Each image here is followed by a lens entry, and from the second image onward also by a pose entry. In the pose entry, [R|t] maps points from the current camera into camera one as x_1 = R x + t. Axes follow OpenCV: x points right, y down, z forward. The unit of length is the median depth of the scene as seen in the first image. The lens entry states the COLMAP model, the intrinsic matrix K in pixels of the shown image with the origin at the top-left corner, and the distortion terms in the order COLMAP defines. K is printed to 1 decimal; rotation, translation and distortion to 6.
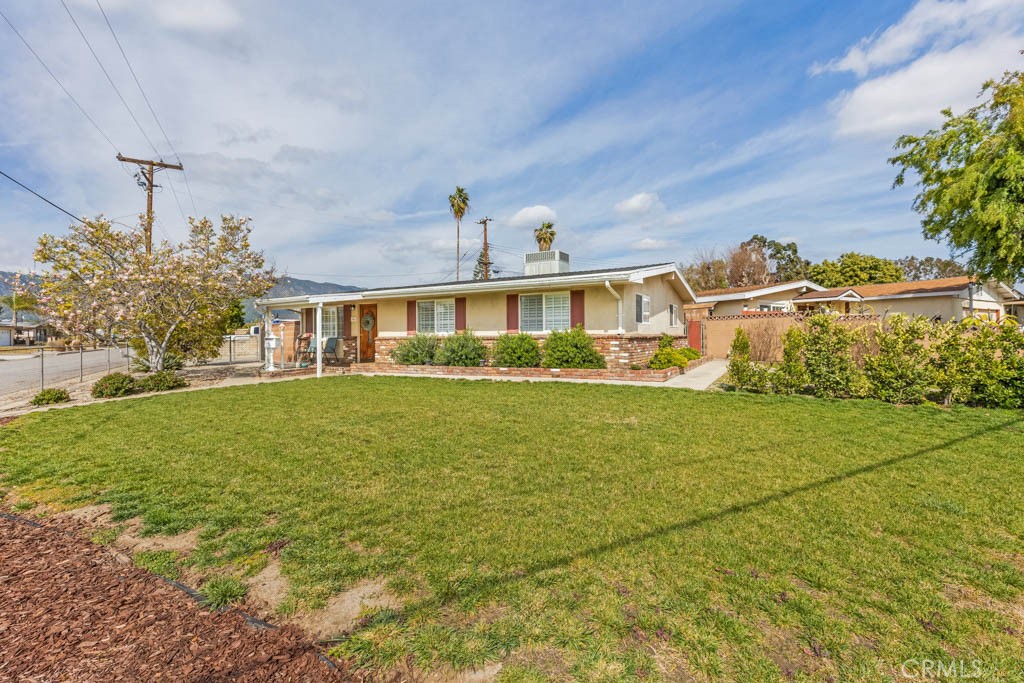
lens RADIAL K [[459.7, 0, 514.4], [0, 459.7, 337.2], [0, 0, 1]] dist [0.009073, -0.002401]
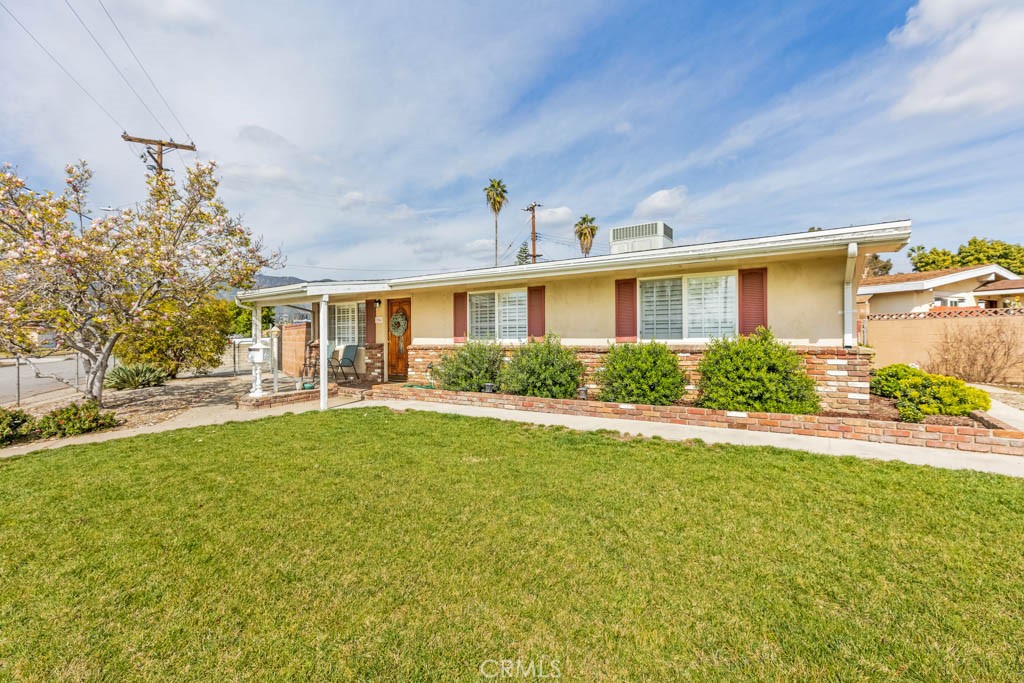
lens RADIAL K [[459.7, 0, 512.9], [0, 459.7, 339.4], [0, 0, 1]] dist [0.009073, -0.002401]
pose [[0.997230, 0.001026, -0.074369, -0.095704], [-0.000700, 0.999990, 0.004411, -0.013154], [0.074372, -0.004347, 0.997221, 0.329074]]
